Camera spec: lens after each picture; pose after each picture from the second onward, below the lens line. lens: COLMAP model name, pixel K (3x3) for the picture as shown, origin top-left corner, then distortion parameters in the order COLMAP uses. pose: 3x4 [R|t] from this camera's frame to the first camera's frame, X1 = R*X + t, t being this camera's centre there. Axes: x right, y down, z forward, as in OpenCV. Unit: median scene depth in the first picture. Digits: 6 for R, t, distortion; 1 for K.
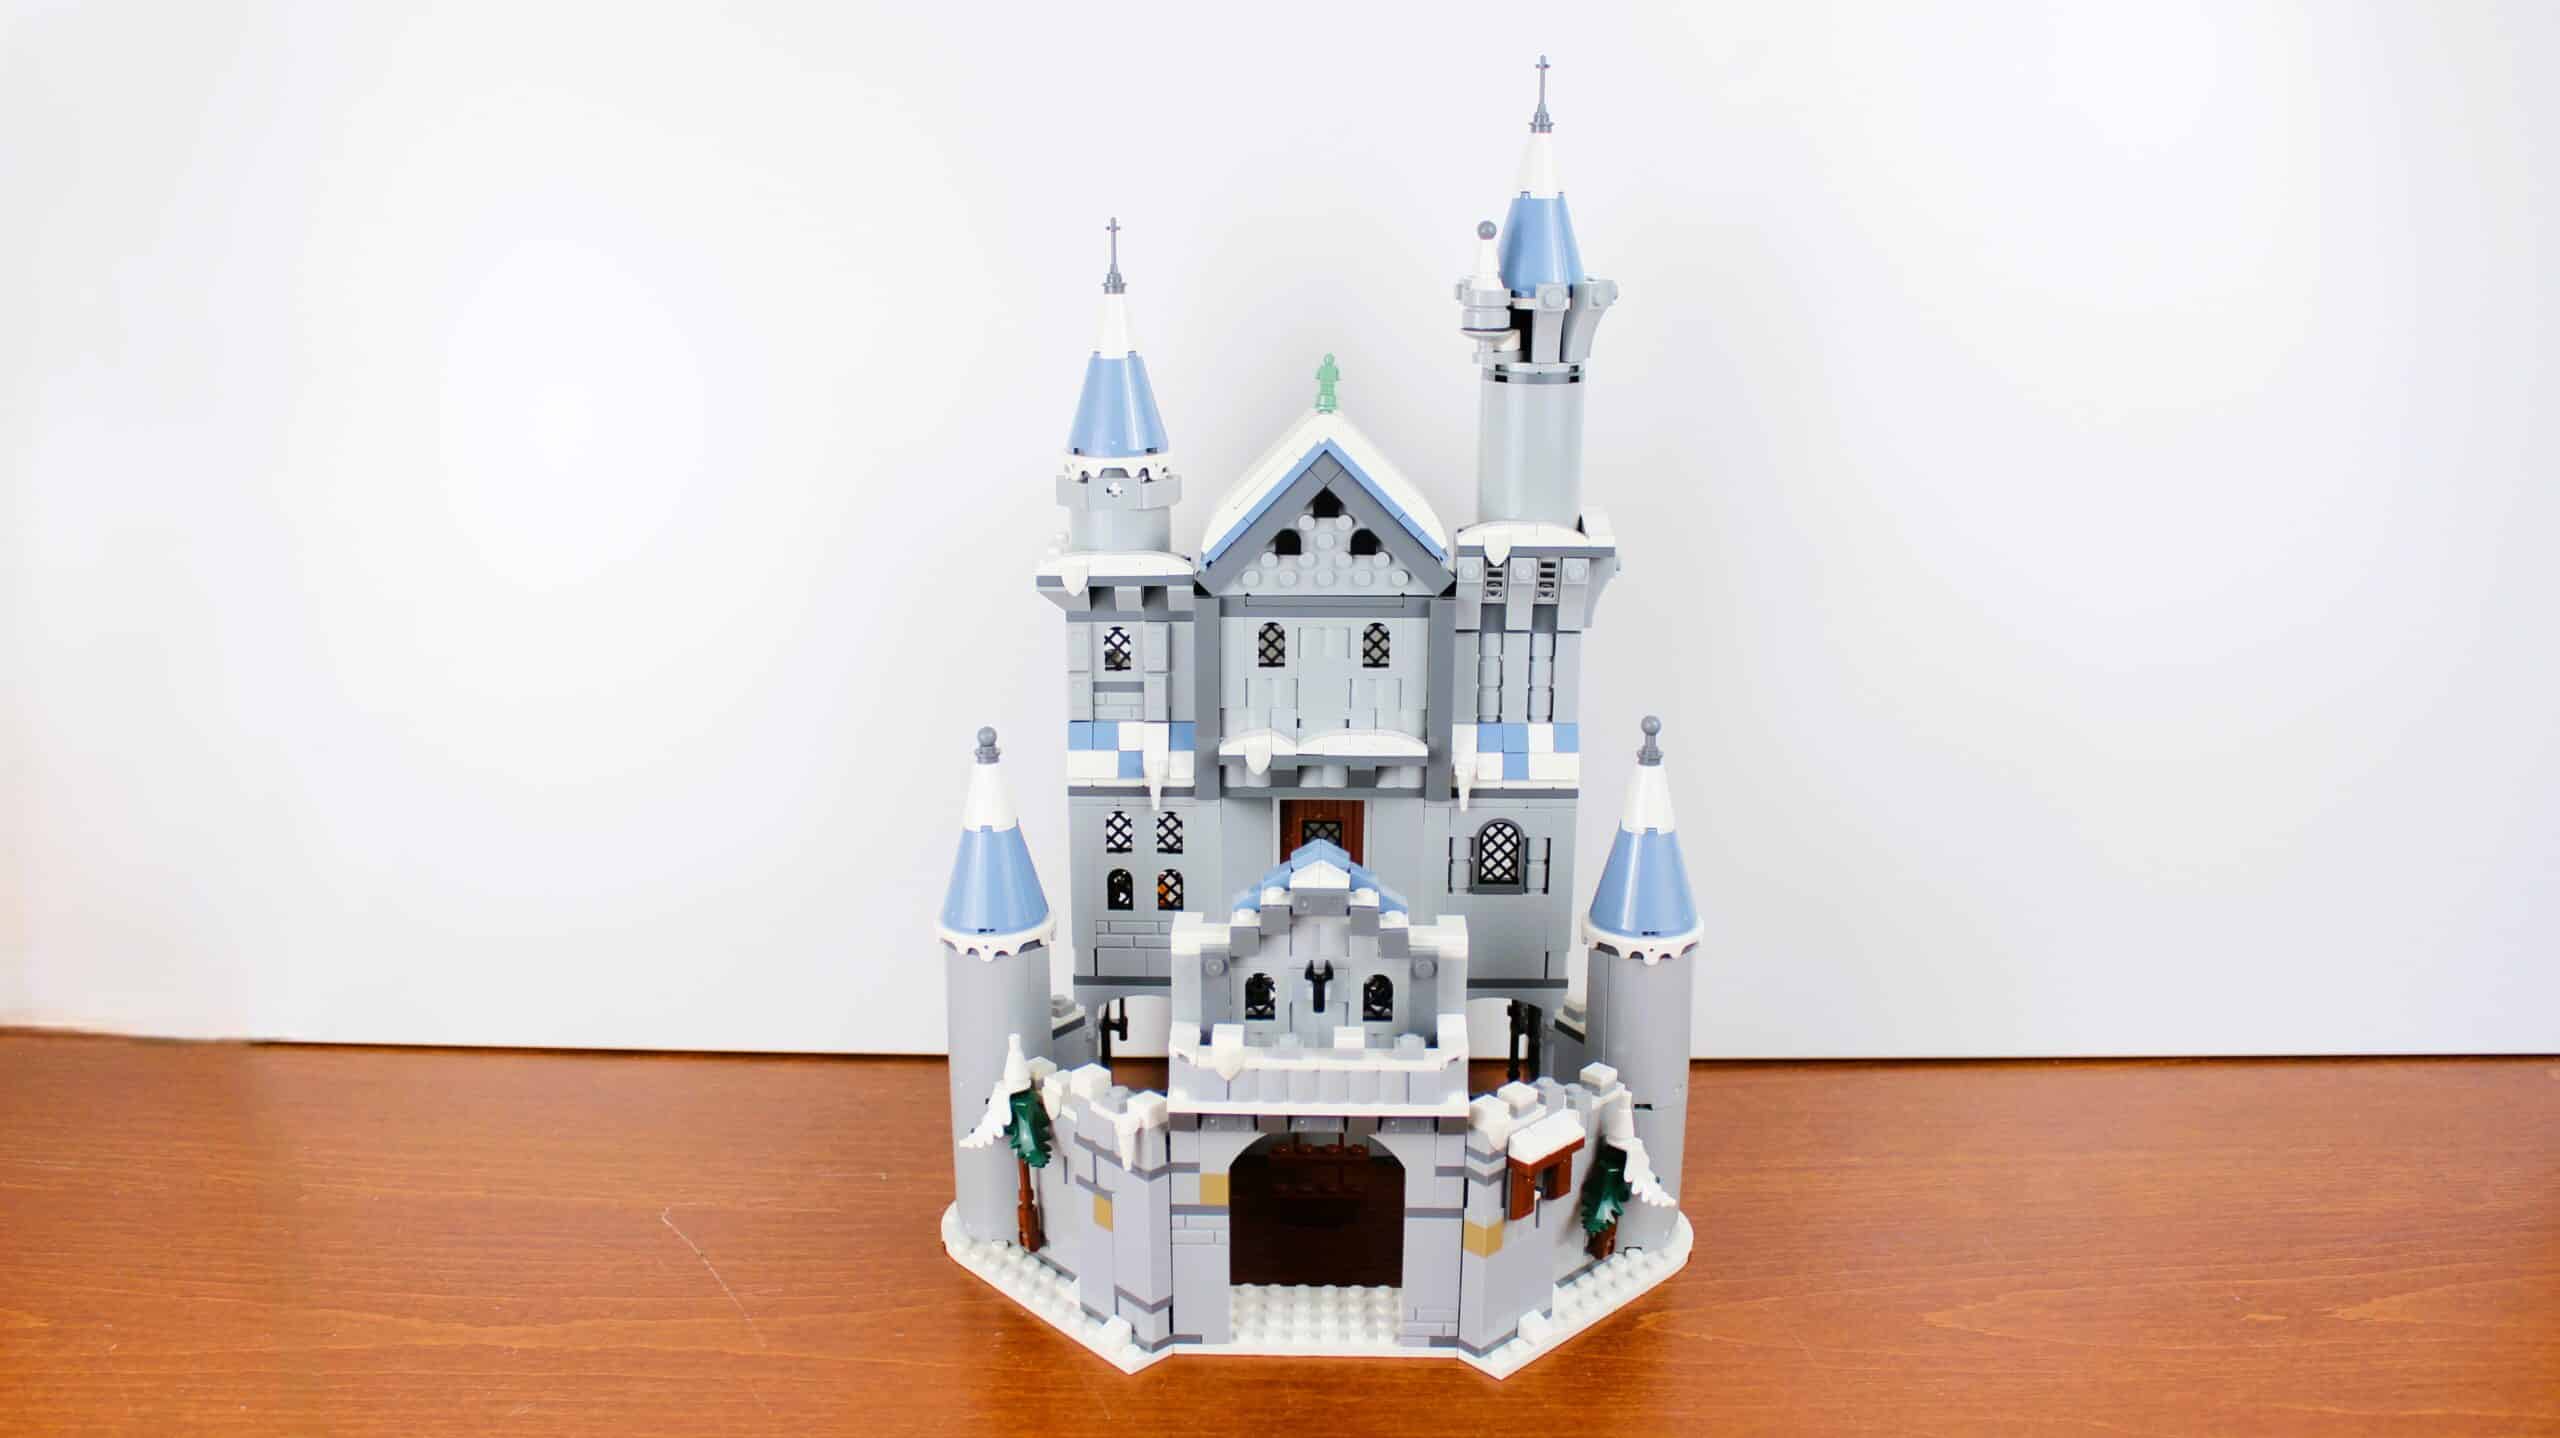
lens RADIAL K [[2017.7, 0, 1280.0], [0, 2017.7, 719.0], [0, 0, 1]] dist [-0.193563, 0.084154]
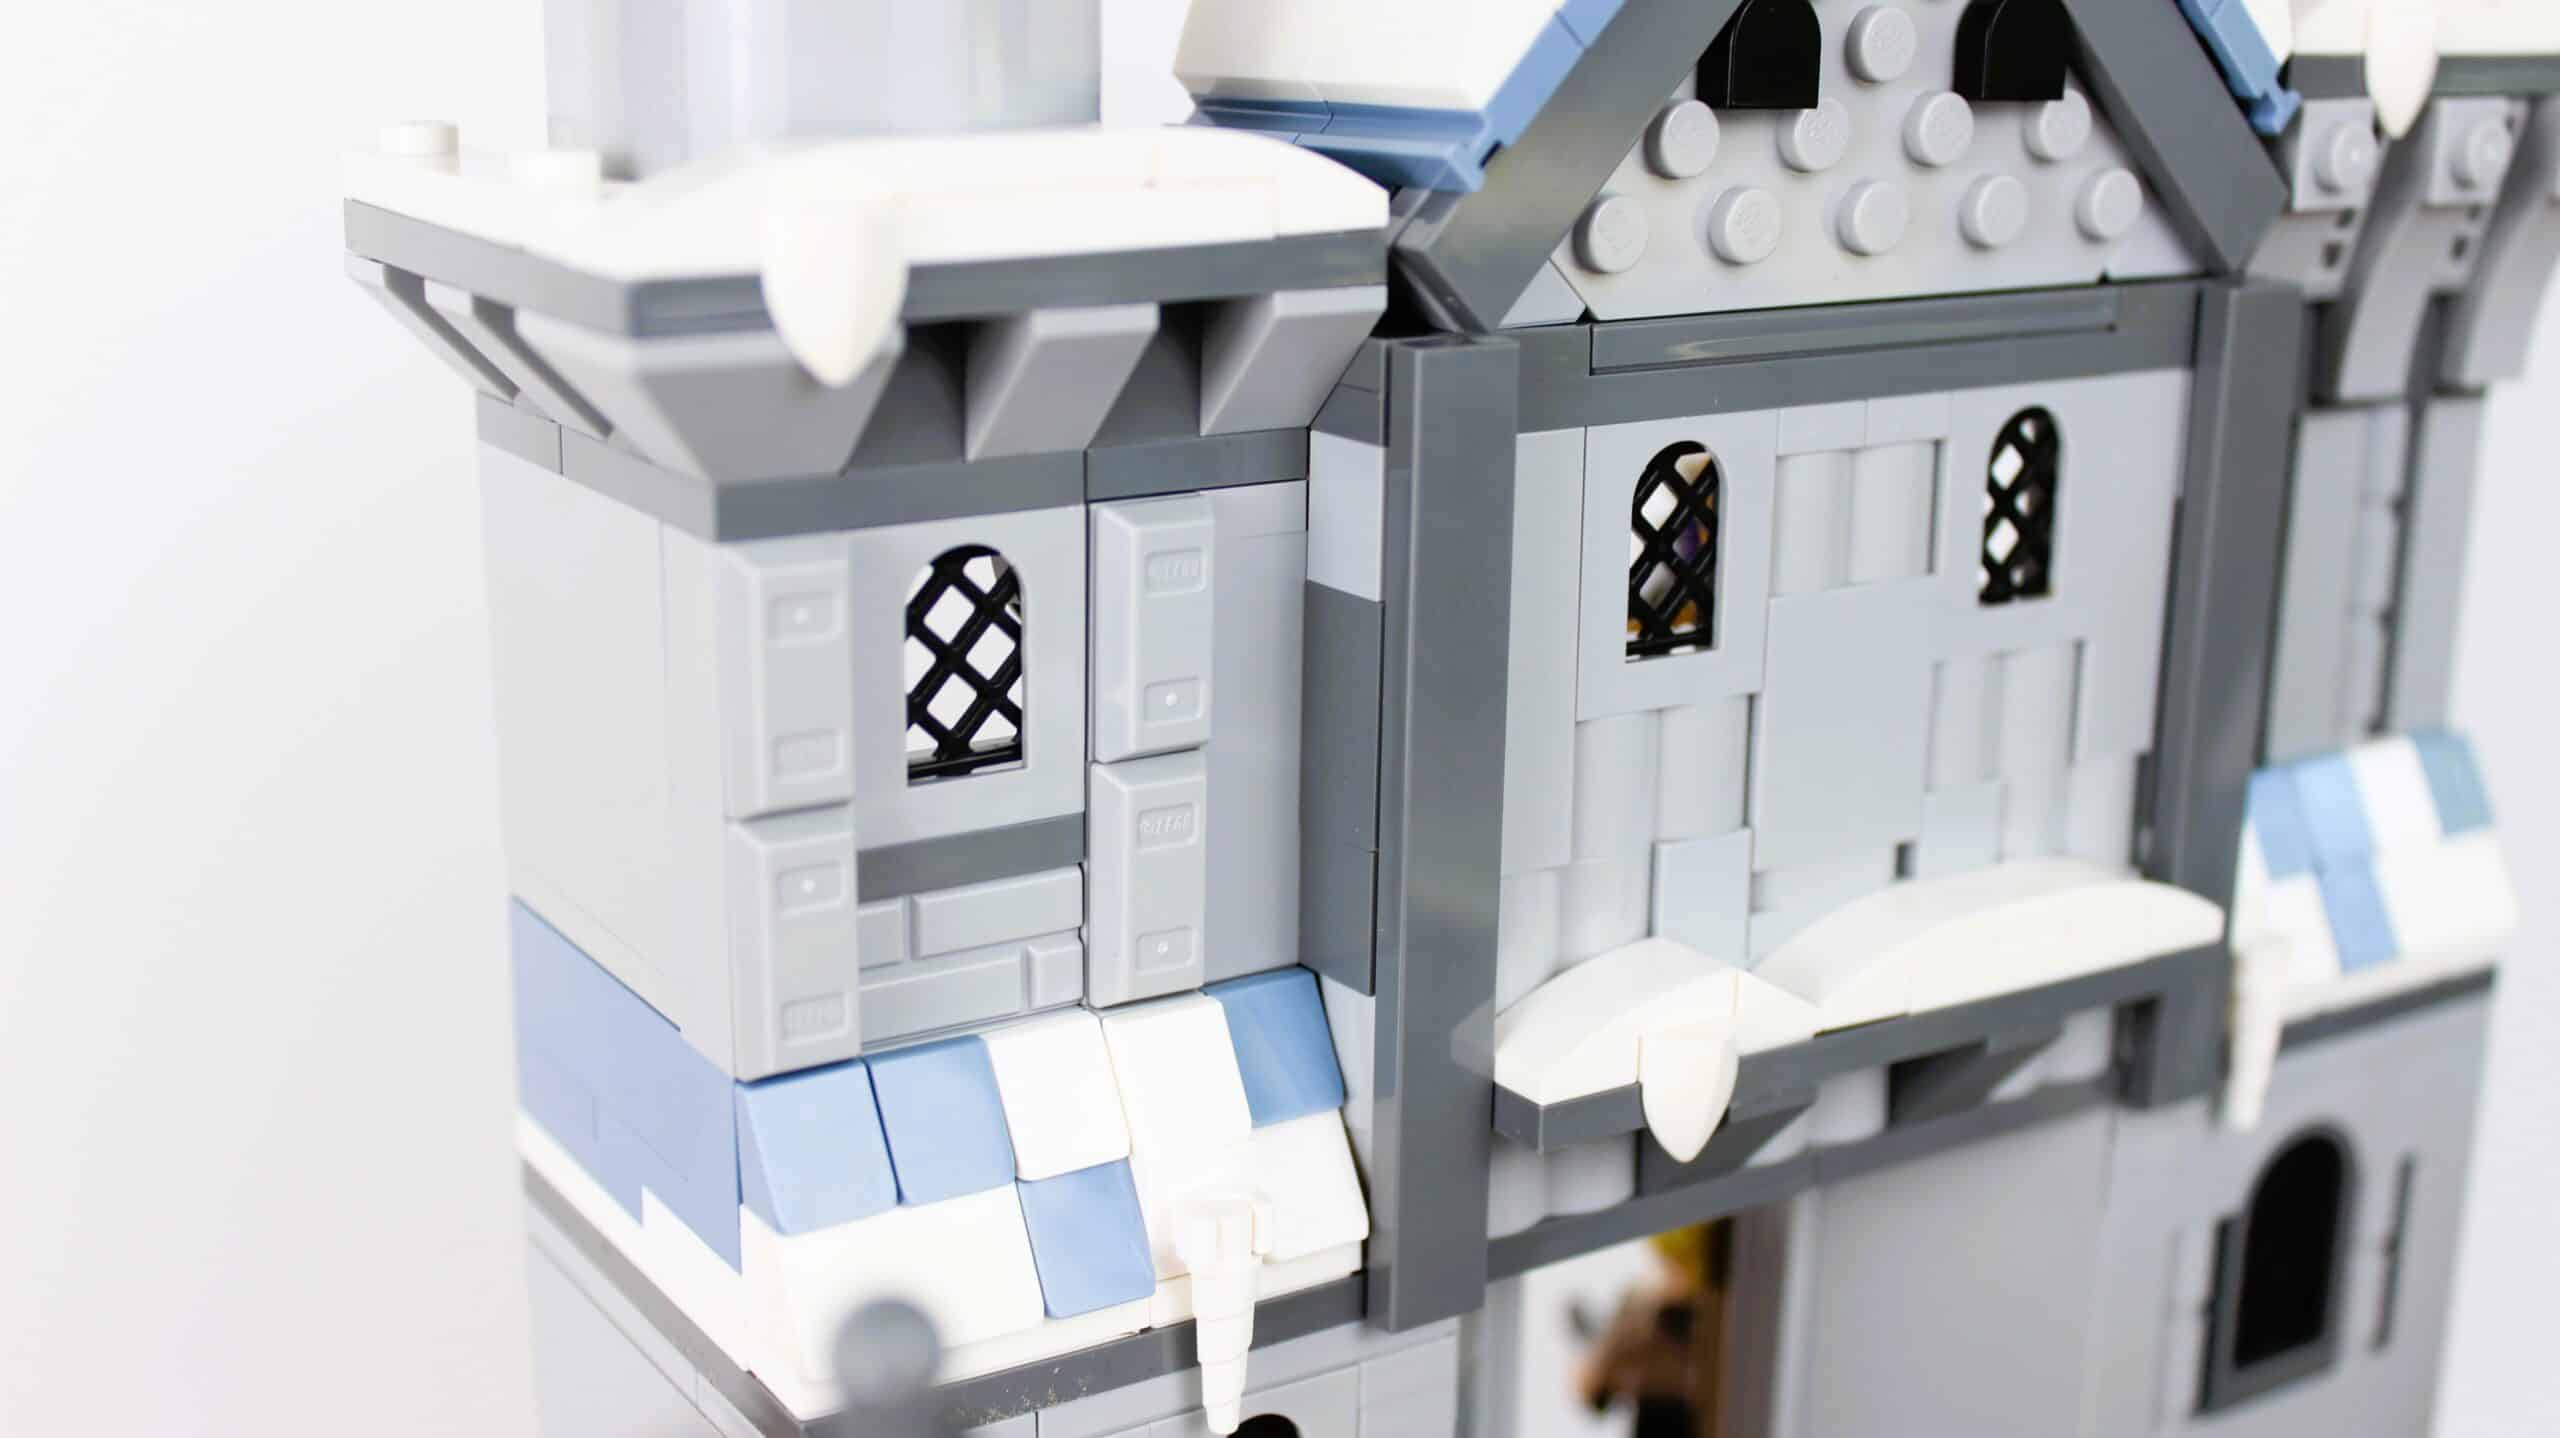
lens RADIAL K [[2988.6, 0, 1280.1], [0, 2988.6, 796.5], [0, 0, 1]] dist [-0.022249, -0.018882]
pose [[0.829799, -0.142817, 0.539478, -0.218436], [0.153419, 0.987831, 0.025529, -0.025349], [-0.536559, 0.061582, 0.841613, 0.760713]]
